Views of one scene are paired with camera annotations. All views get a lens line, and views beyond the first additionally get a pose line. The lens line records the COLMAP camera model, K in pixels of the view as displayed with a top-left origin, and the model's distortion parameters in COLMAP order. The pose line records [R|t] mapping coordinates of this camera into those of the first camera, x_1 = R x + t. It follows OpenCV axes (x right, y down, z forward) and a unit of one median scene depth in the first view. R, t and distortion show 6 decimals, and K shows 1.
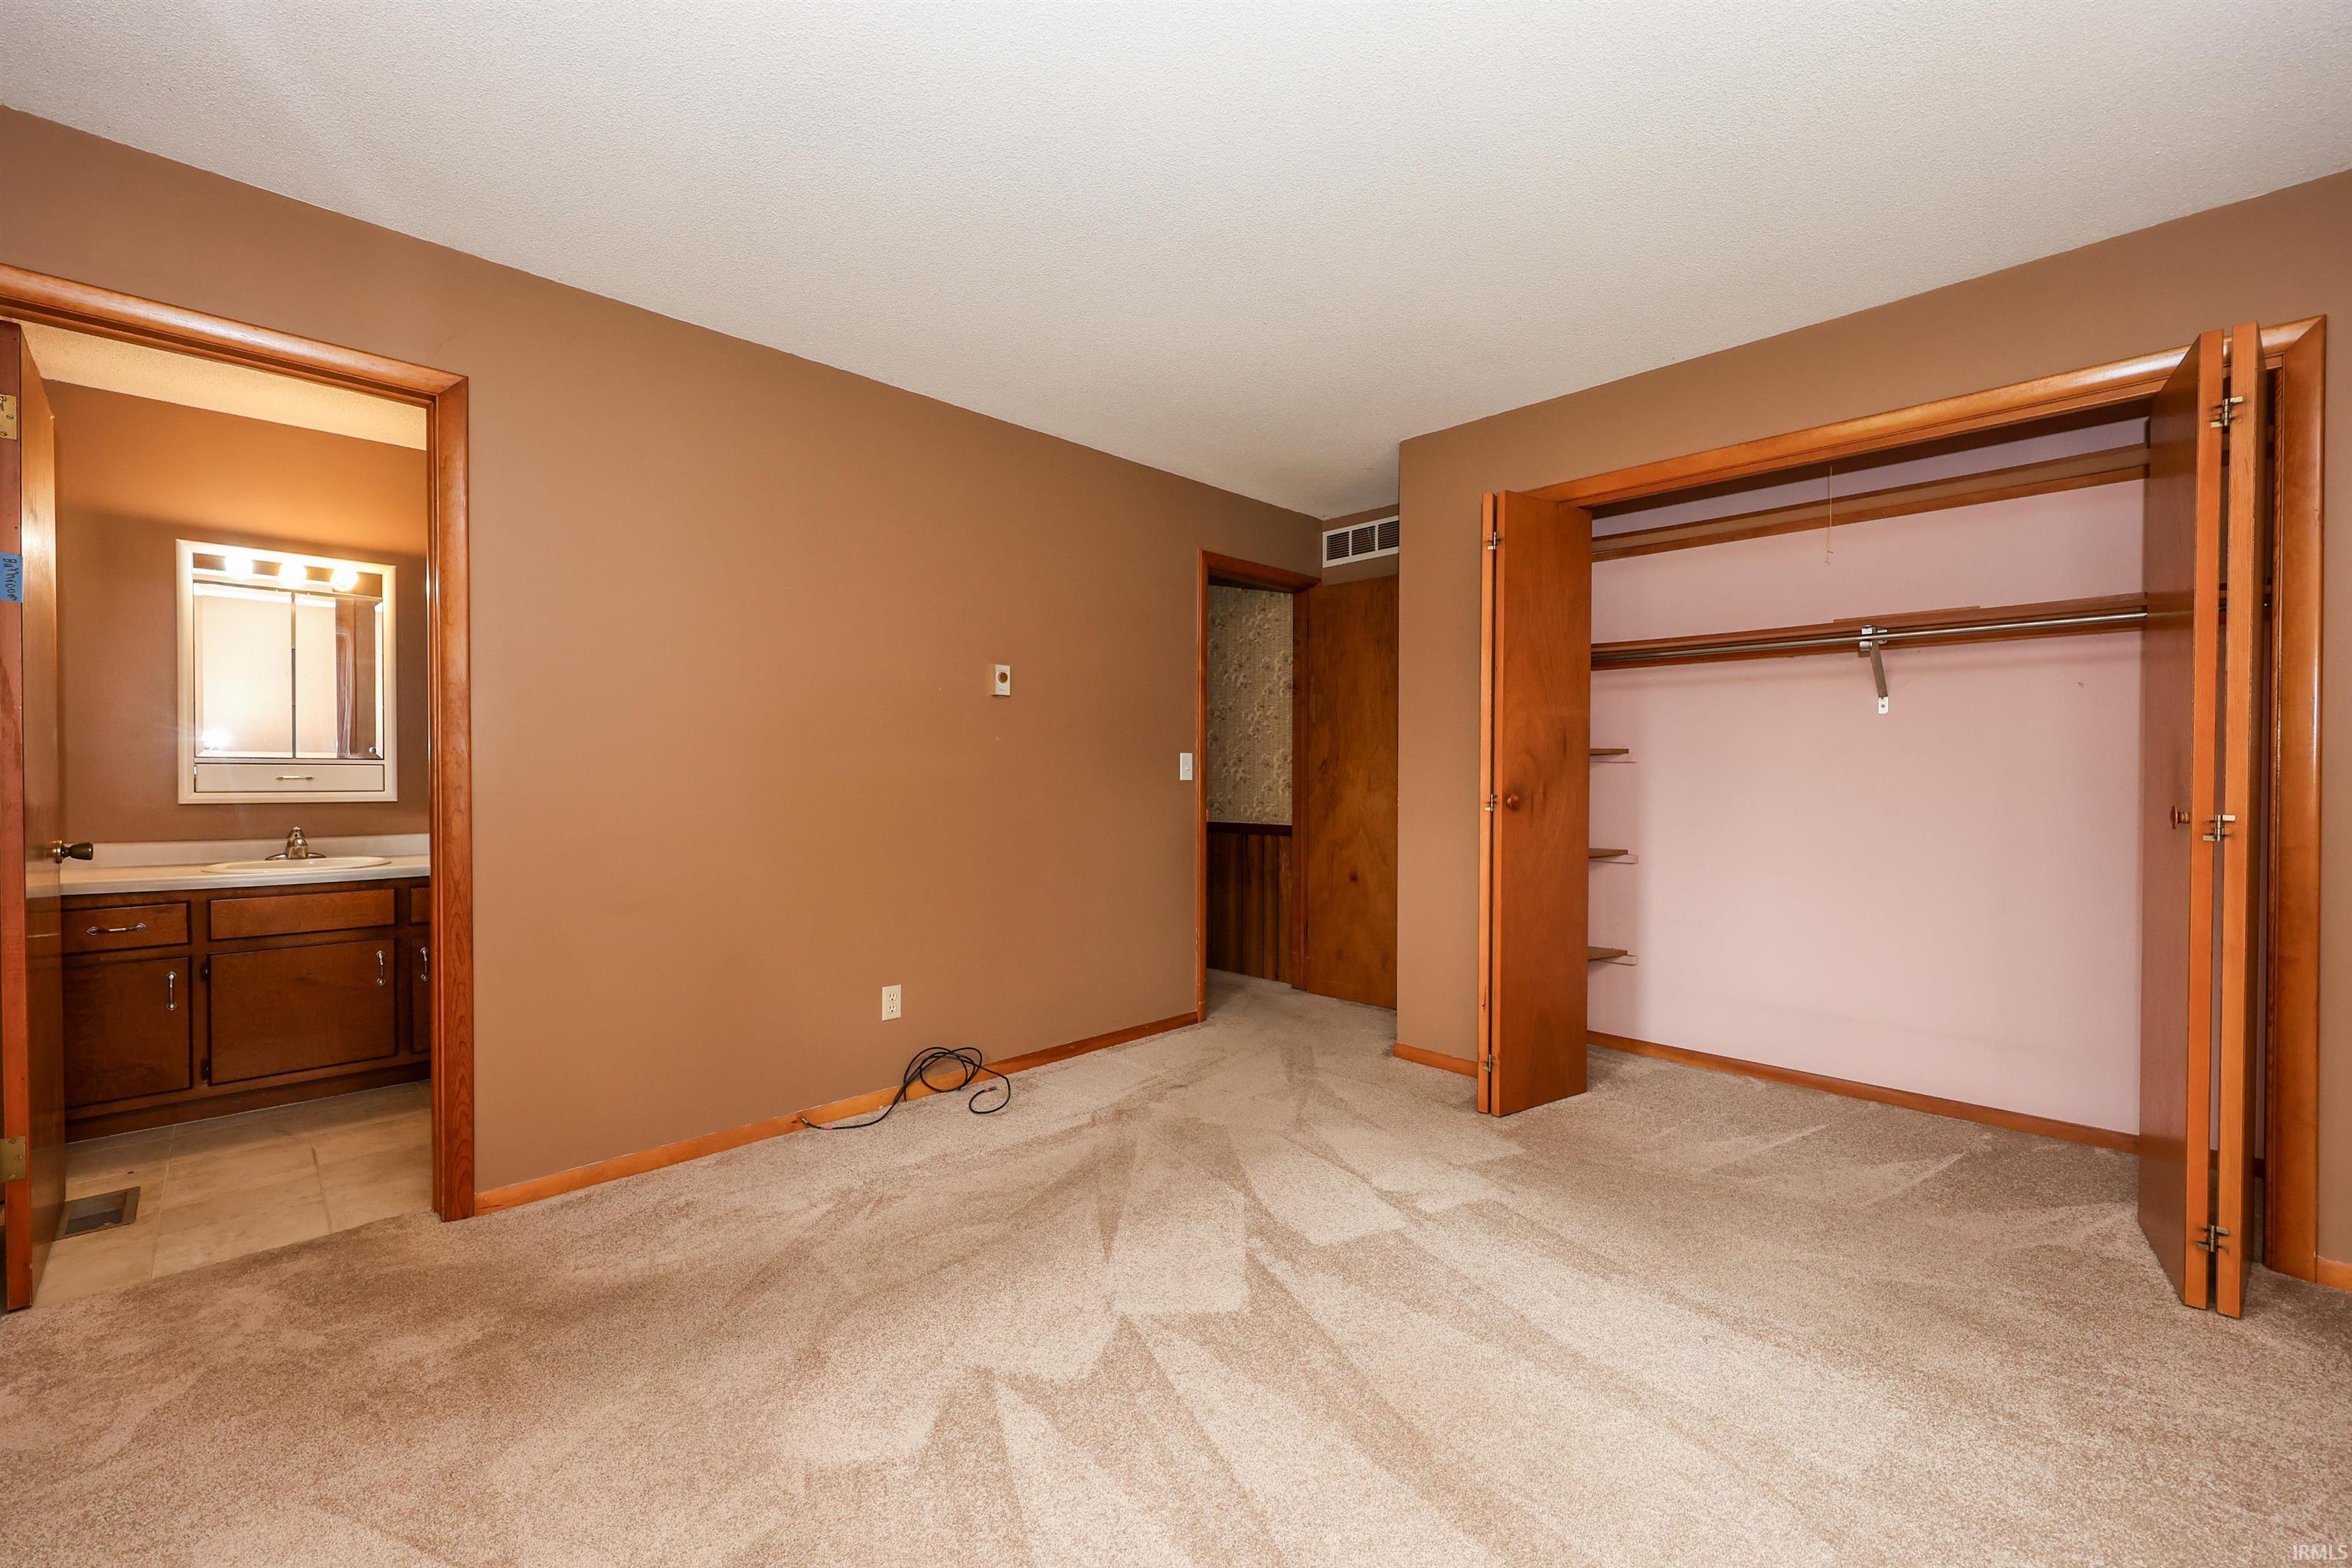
lens RADIAL K [[955.4, 0, 1169.6], [0, 955.4, 780.5], [0, 0, 1]] dist [0.001900, 0.000248]
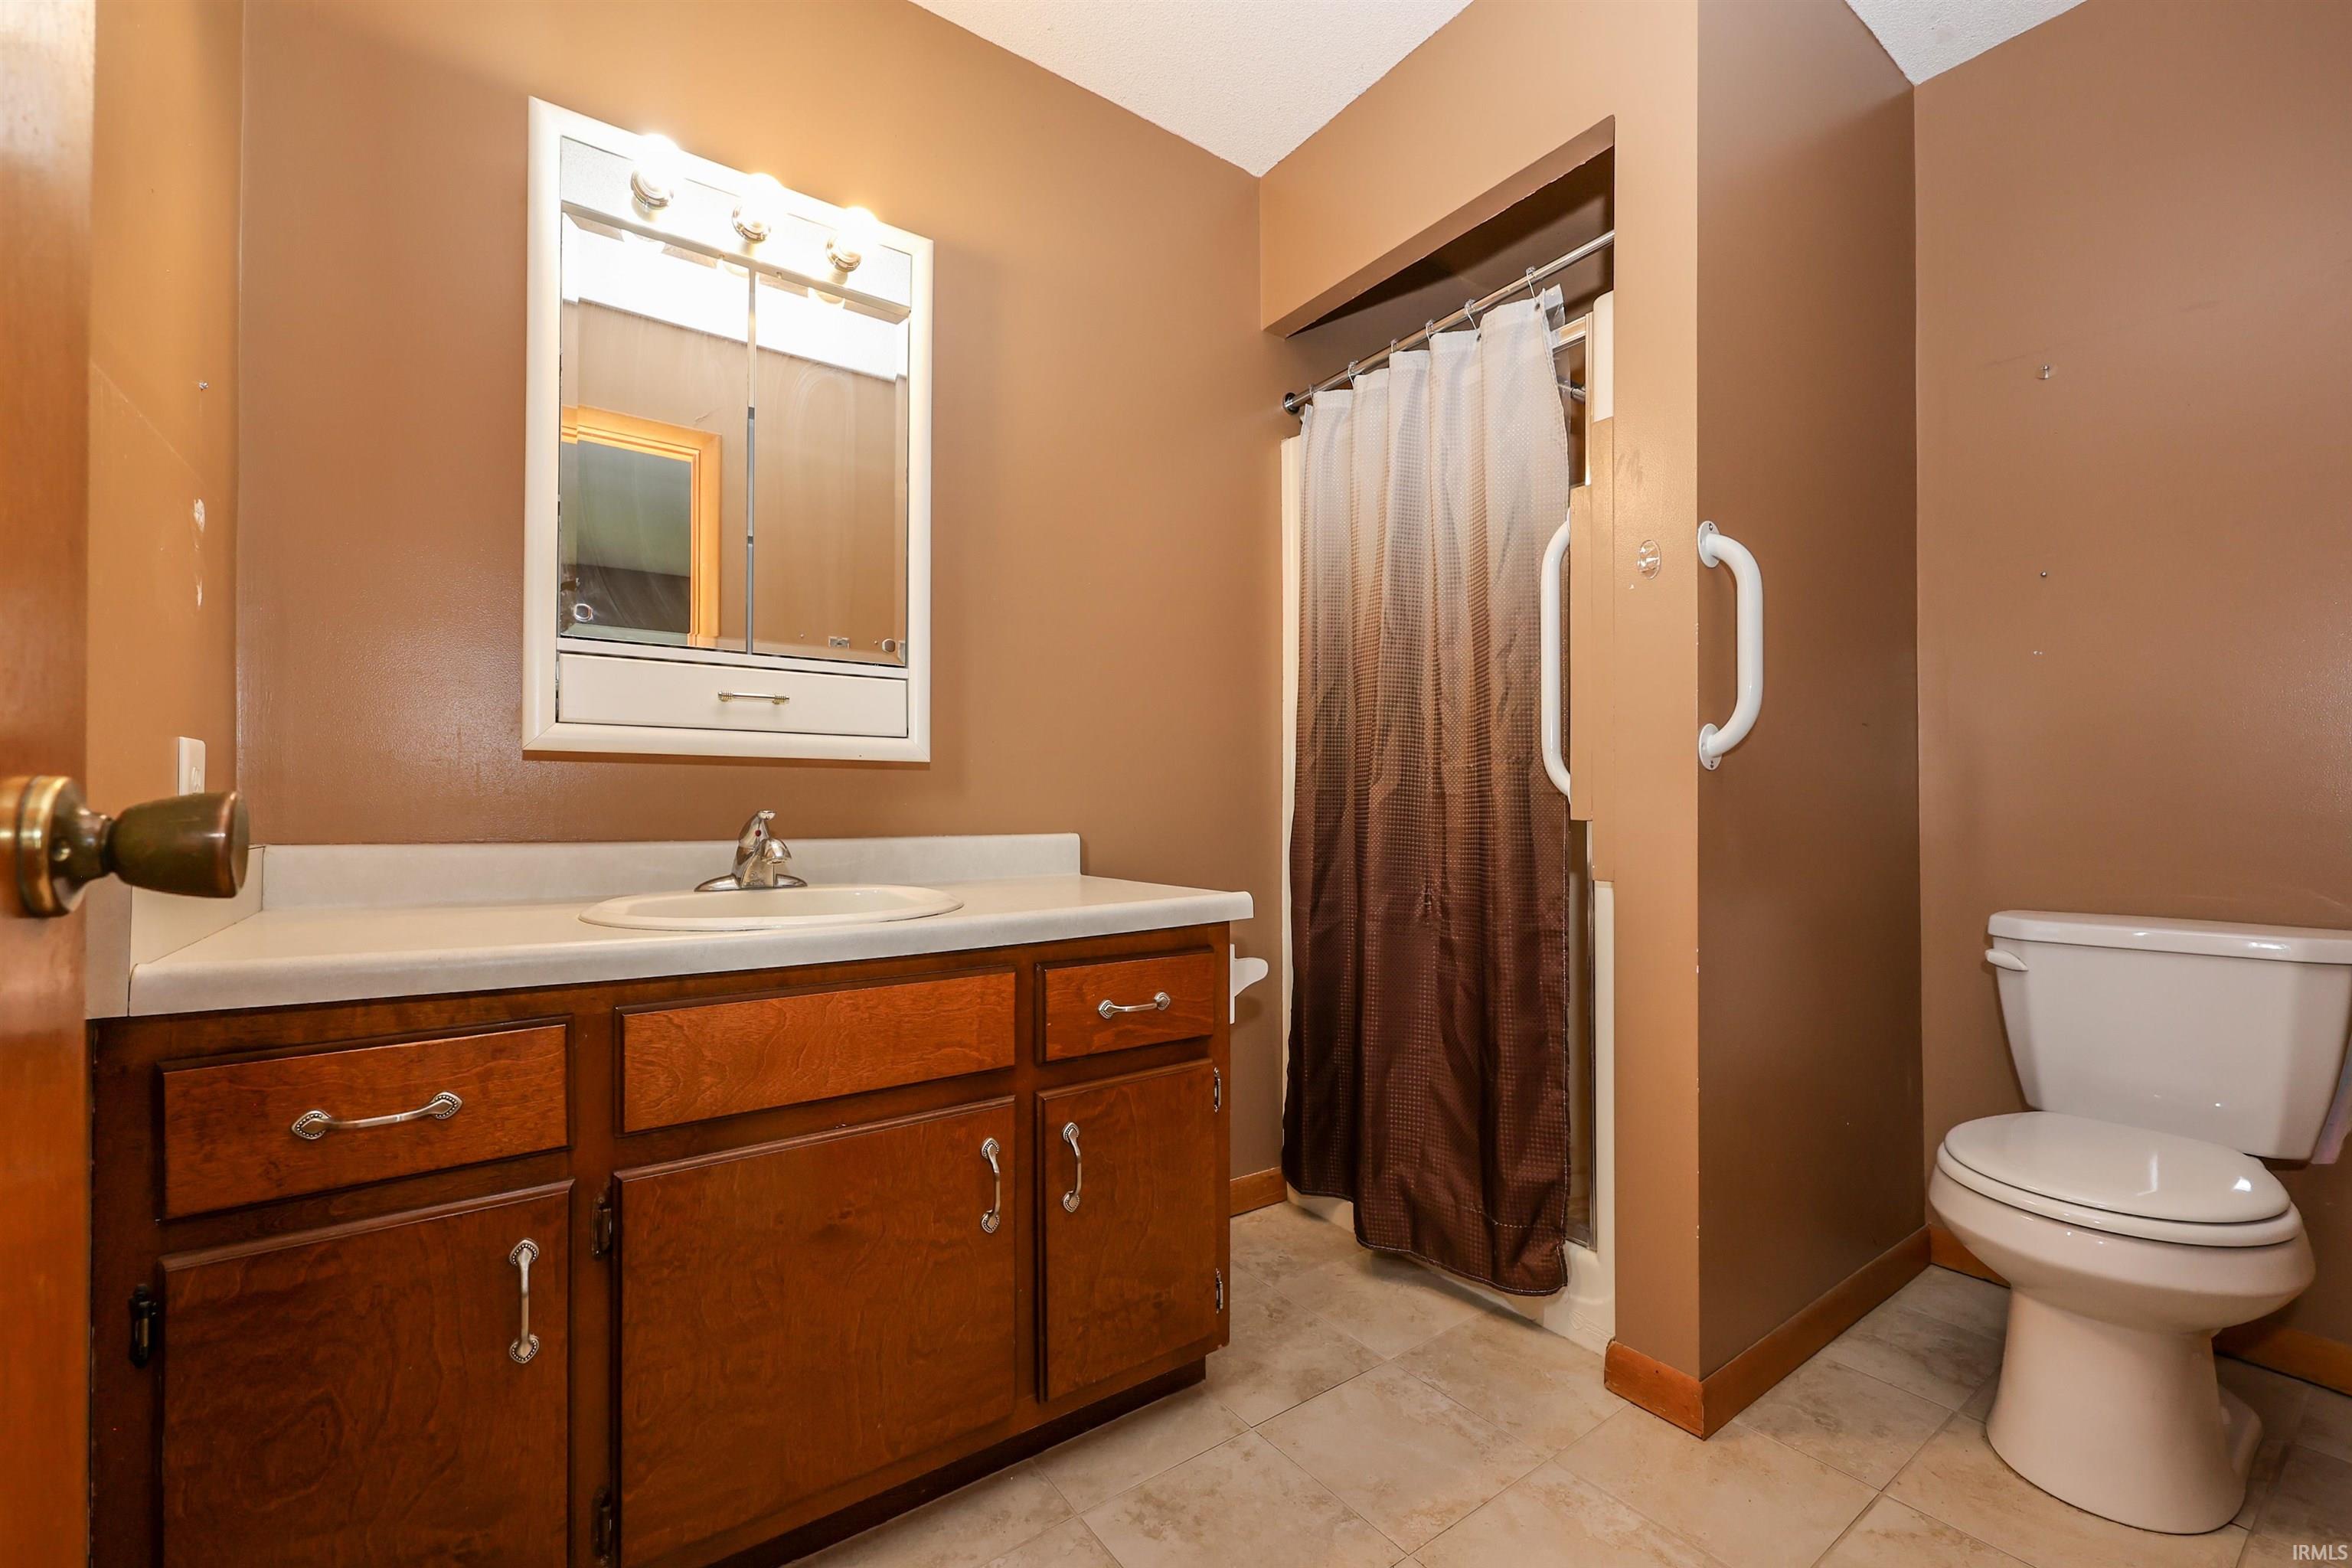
lens RADIAL K [[955.4, 0, 1170.3], [0, 955.4, 796.9], [0, 0, 1]] dist [0.001900, 0.000248]
pose [[0.988044, -0.001172, -0.154166, -0.713582], [-0.001061, 0.999896, -0.014398, 0.050412], [0.154167, 0.014389, 0.987940, 0.654318]]
